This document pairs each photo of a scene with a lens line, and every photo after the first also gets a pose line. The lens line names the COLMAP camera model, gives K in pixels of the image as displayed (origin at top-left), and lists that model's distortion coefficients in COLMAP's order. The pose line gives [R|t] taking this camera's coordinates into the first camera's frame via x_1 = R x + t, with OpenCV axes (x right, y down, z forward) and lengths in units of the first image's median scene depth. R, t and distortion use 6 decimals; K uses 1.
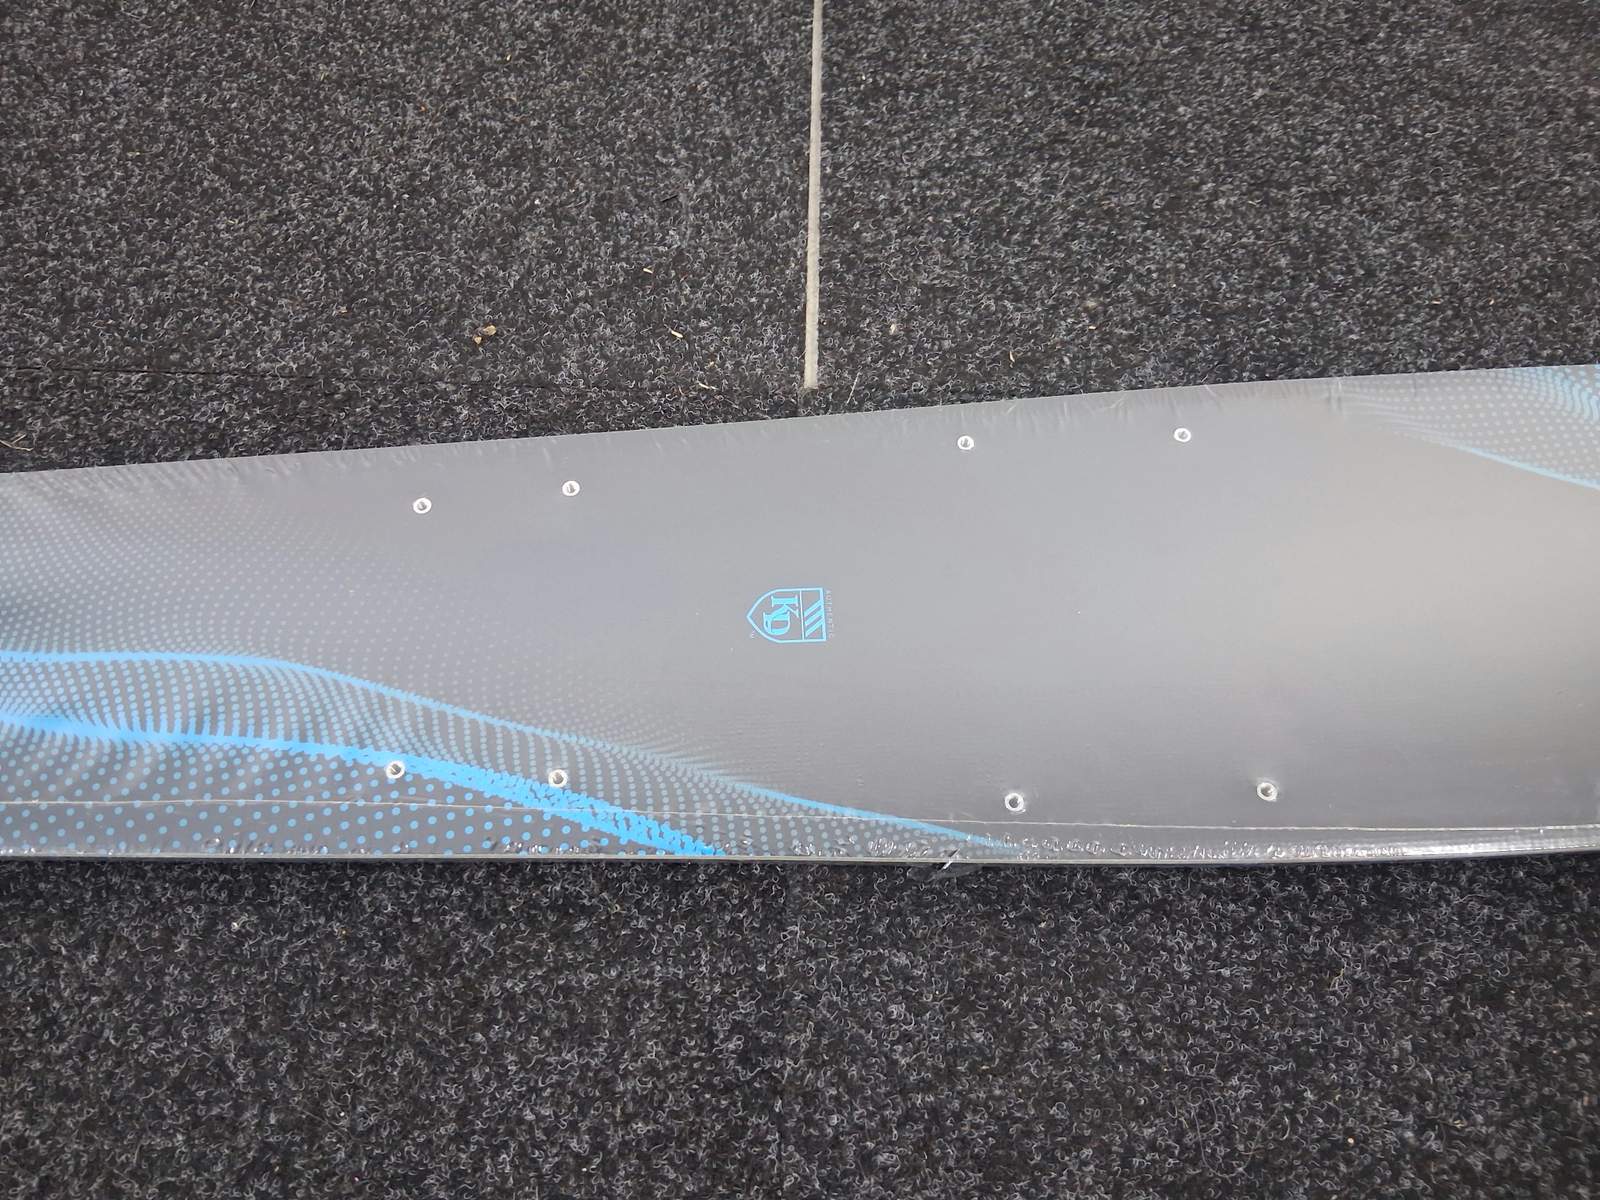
lens RADIAL K [[1191.5, 0, 805.5], [0, 1191.5, 620.3], [0, 0, 1]] dist [0.095105, -0.170227]
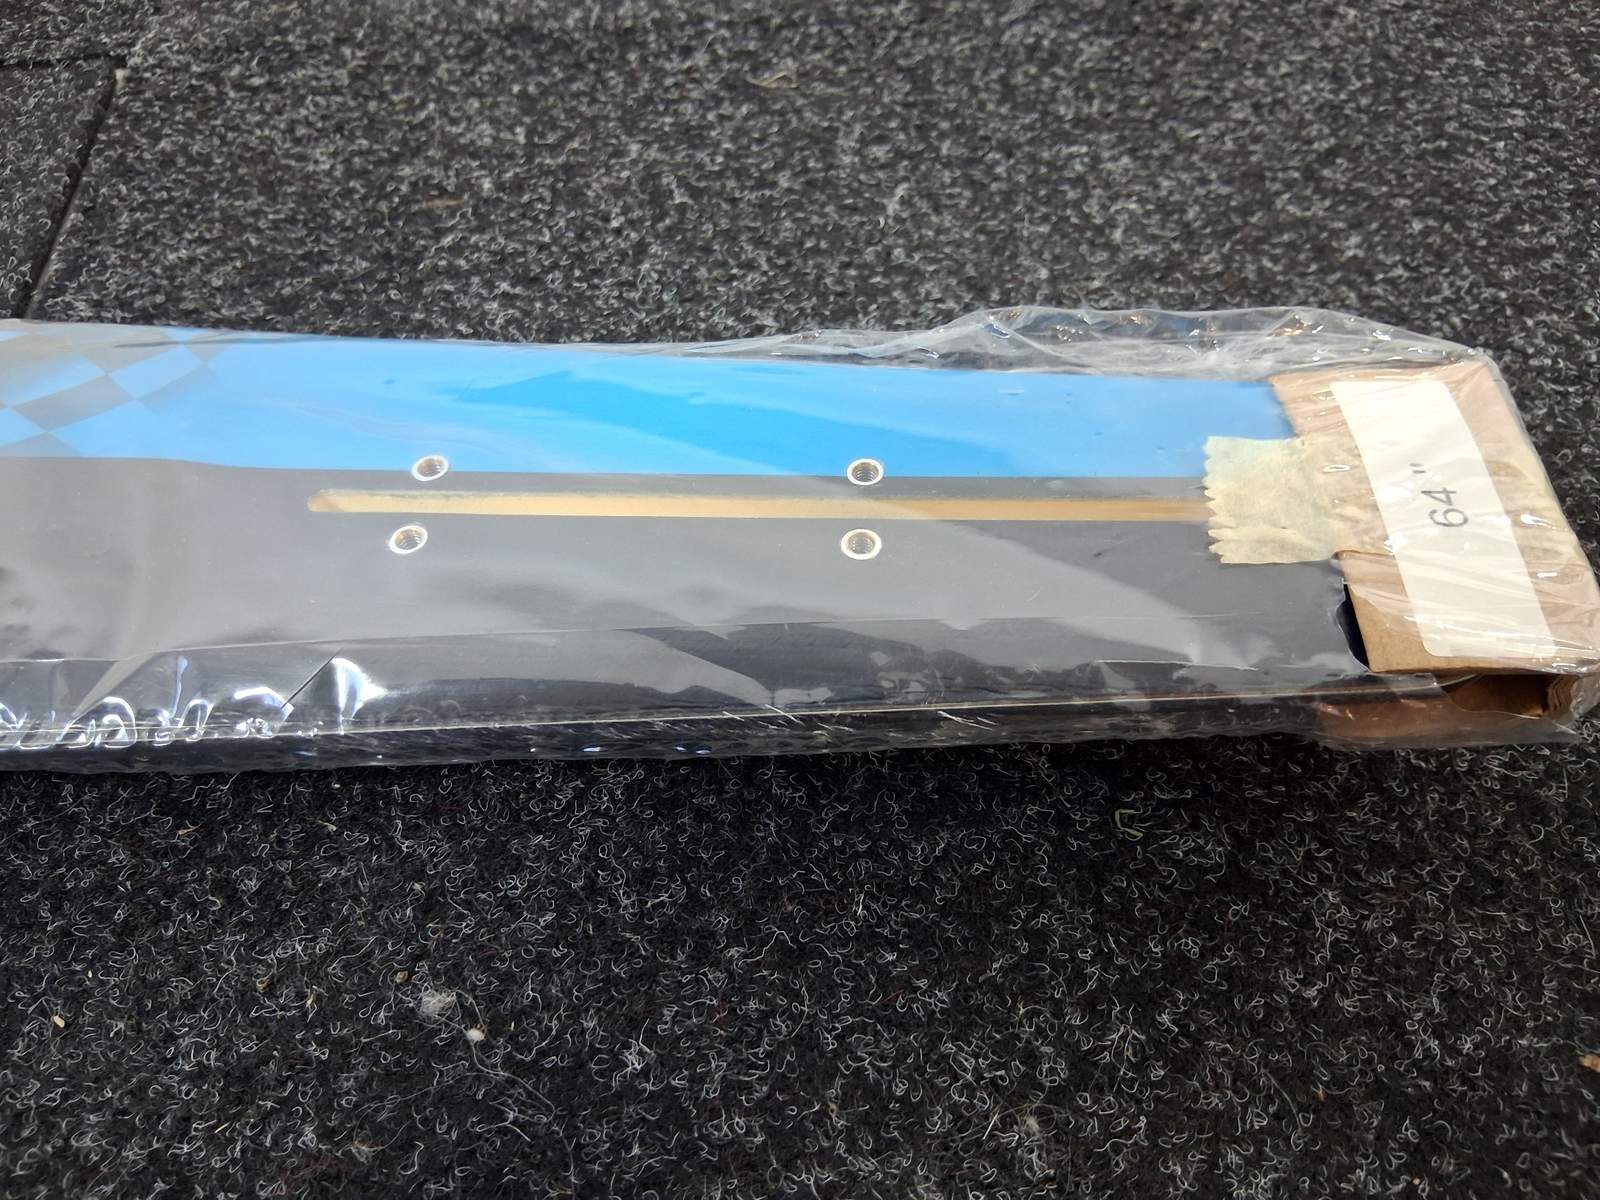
lens RADIAL K [[1231.4, 0, 805.4], [0, 1231.4, 593.7], [0, 0, 1]] dist [0.123980, -0.238791]
pose [[0.993135, -0.106907, 0.047464, -0.629343], [0.113967, 0.975751, -0.186875, 0.250542], [-0.026335, 0.191002, 0.981236, 0.310667]]
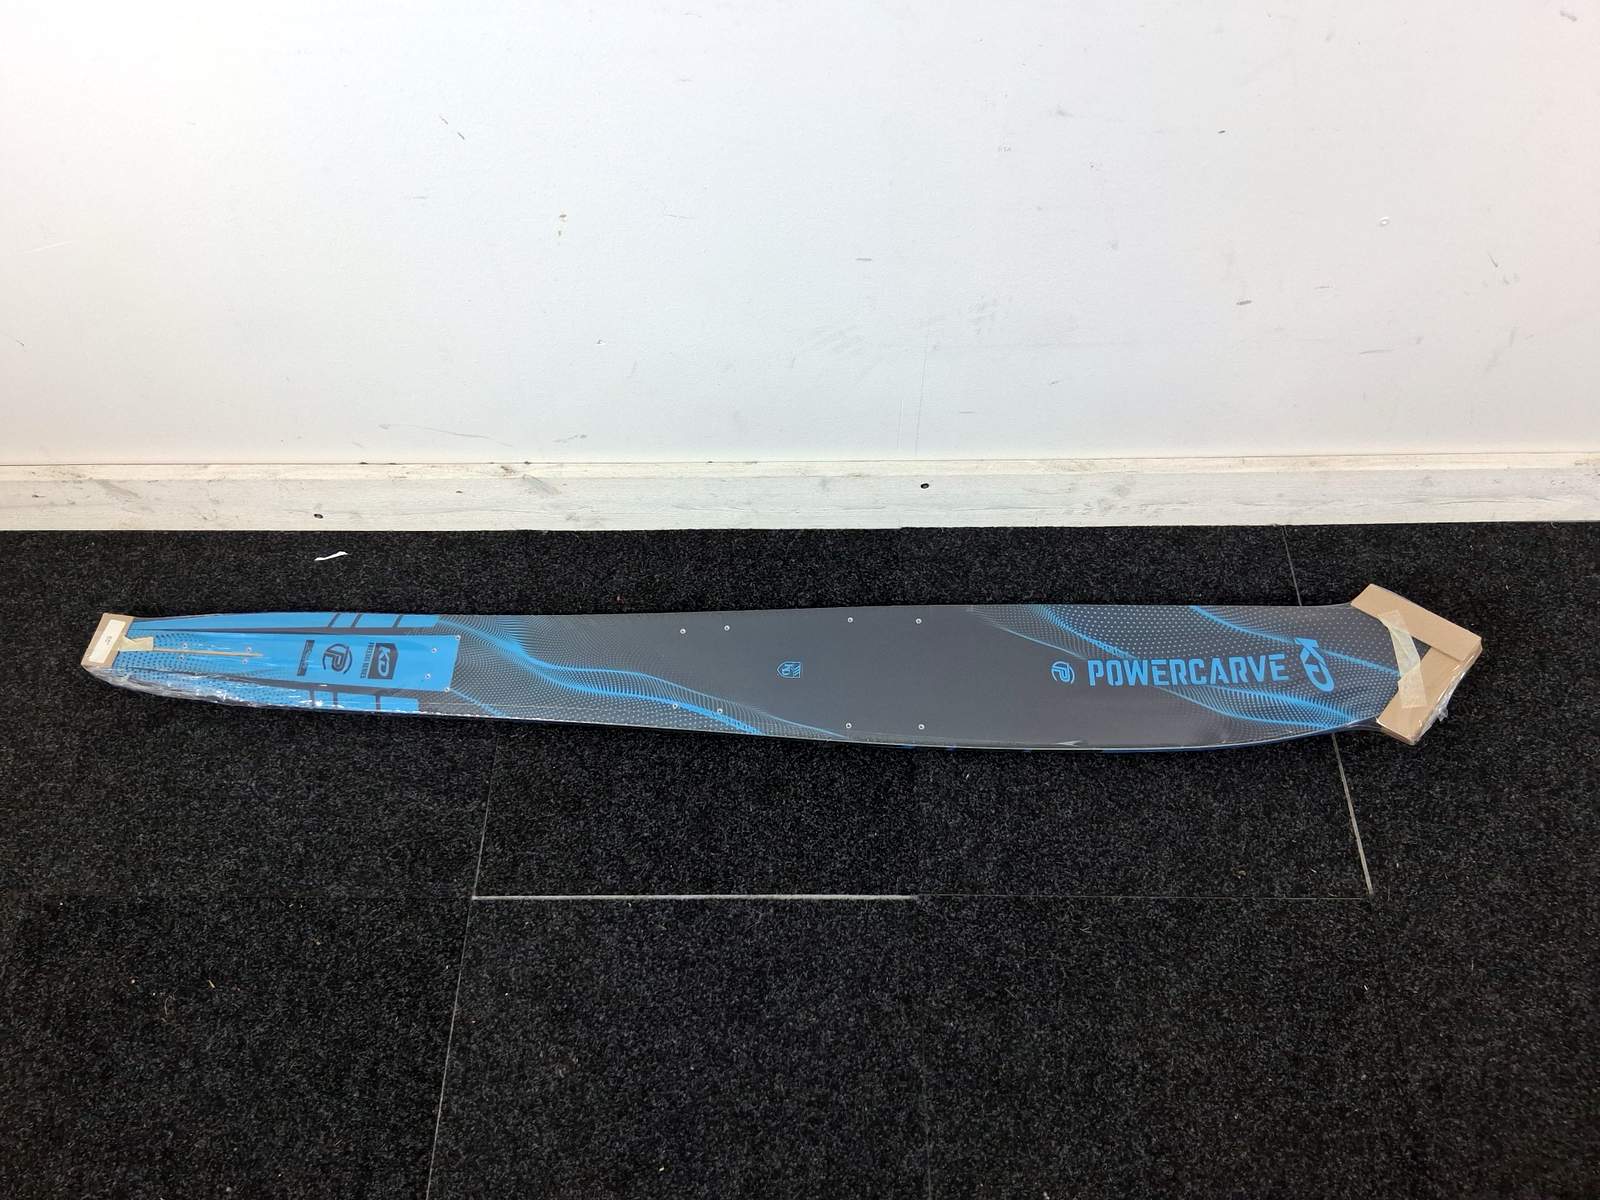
lens RADIAL K [[1208.9, 0, 800.0], [0, 1208.9, 600.0], [0, 0, 1]] dist [0.121312, -0.216252]
pose [[0.999111, -0.032972, -0.026276, -1.079719], [0.030812, 0.996418, -0.078747, -0.620669], [0.028779, 0.077867, 0.996548, -1.647777]]
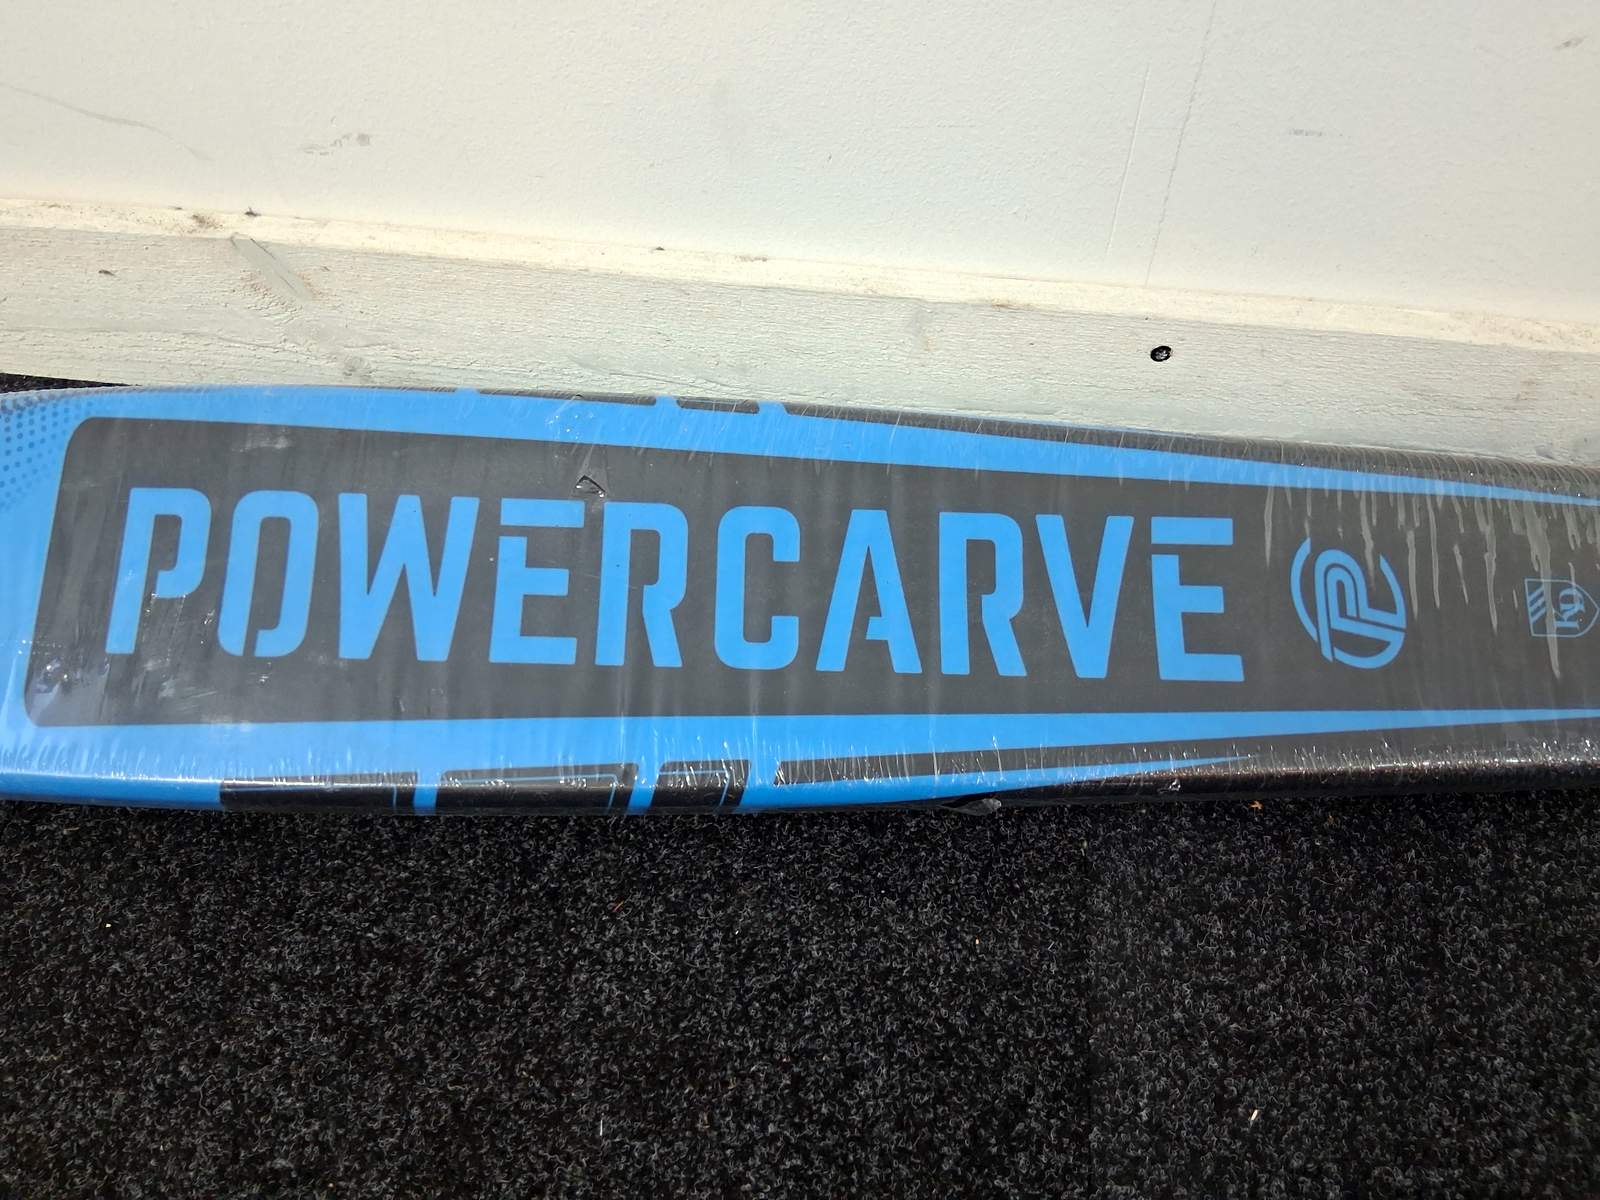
lens RADIAL K [[1208.9, 0, 800.0], [0, 1208.9, 600.0], [0, 0, 1]] dist [0.121312, -0.216252]
pose [[0.992460, 0.075741, -0.096363, -1.068149], [-0.095649, 0.970226, -0.222512, -0.569879], [0.076640, 0.230052, 0.970156, 0.048957]]
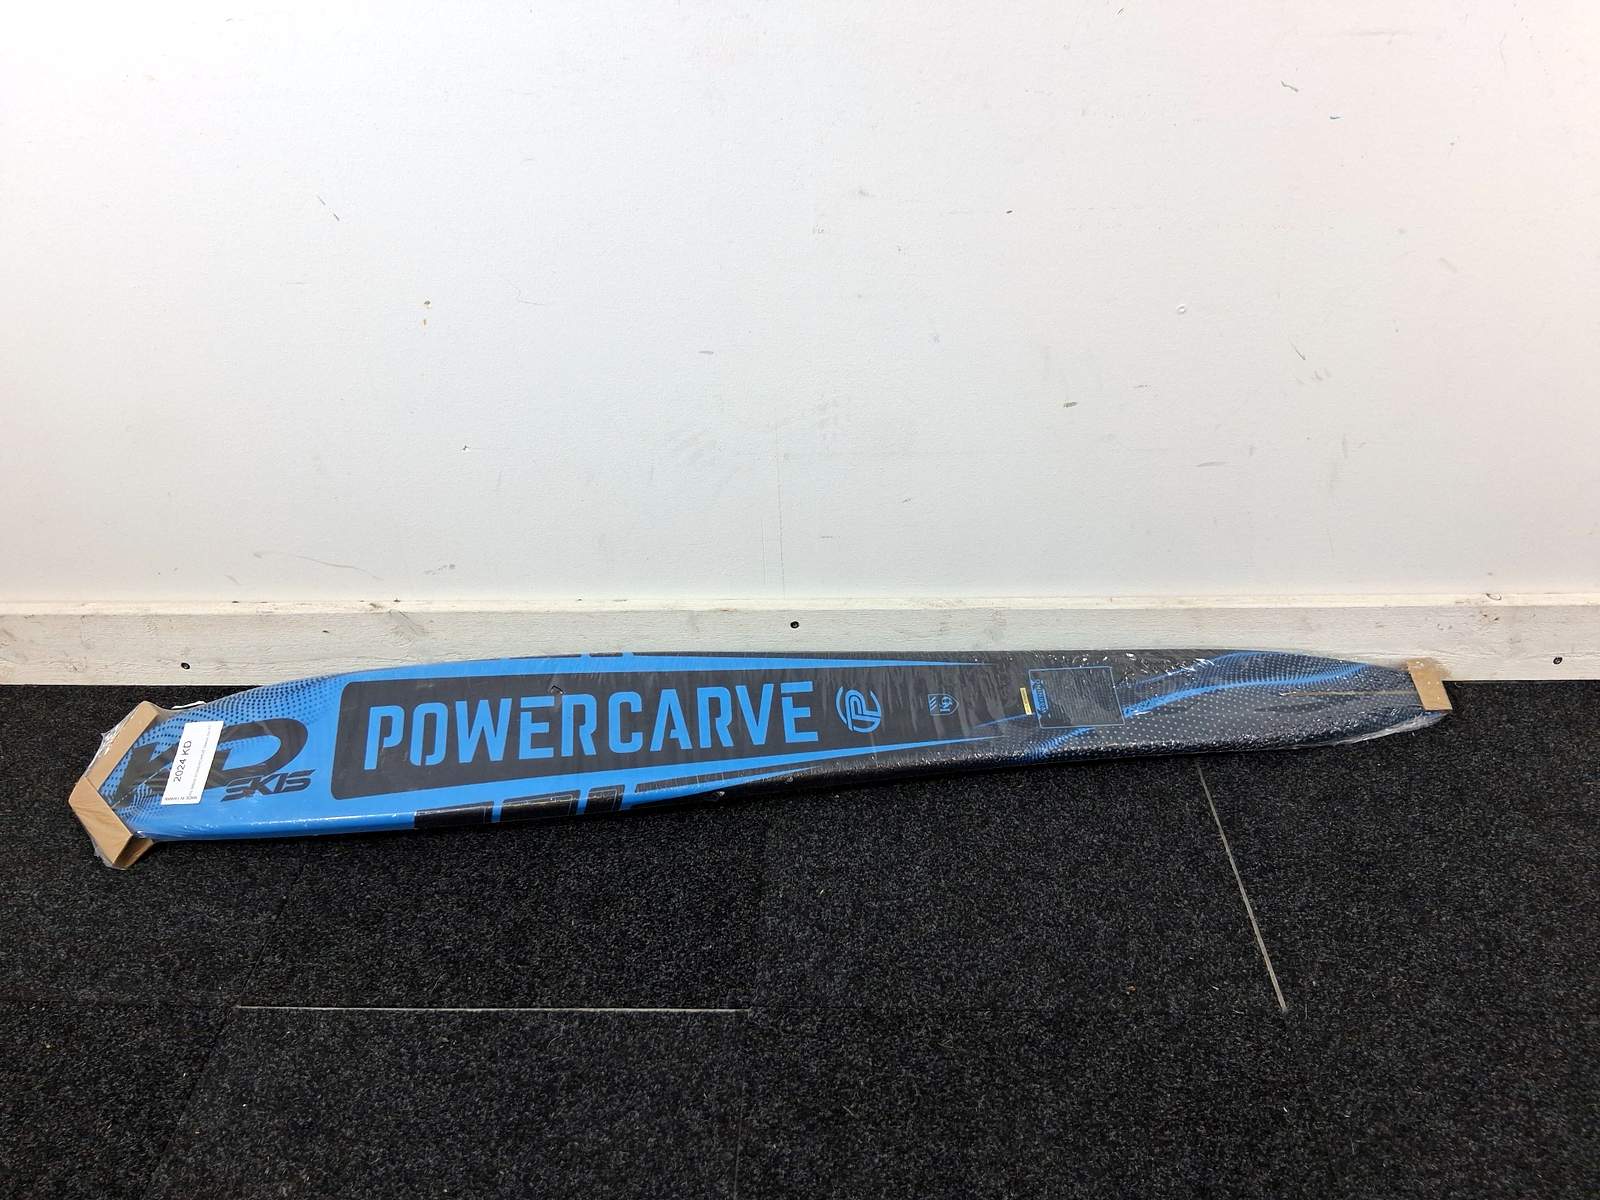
lens RADIAL K [[1208.9, 0, 800.0], [0, 1208.9, 600.0], [0, 0, 1]] dist [0.121312, -0.216252]
pose [[0.998536, -0.036123, -0.040269, -0.723117], [0.011803, 0.871934, -0.489481, 0.225746], [0.052793, 0.488289, 0.871084, -1.301052]]
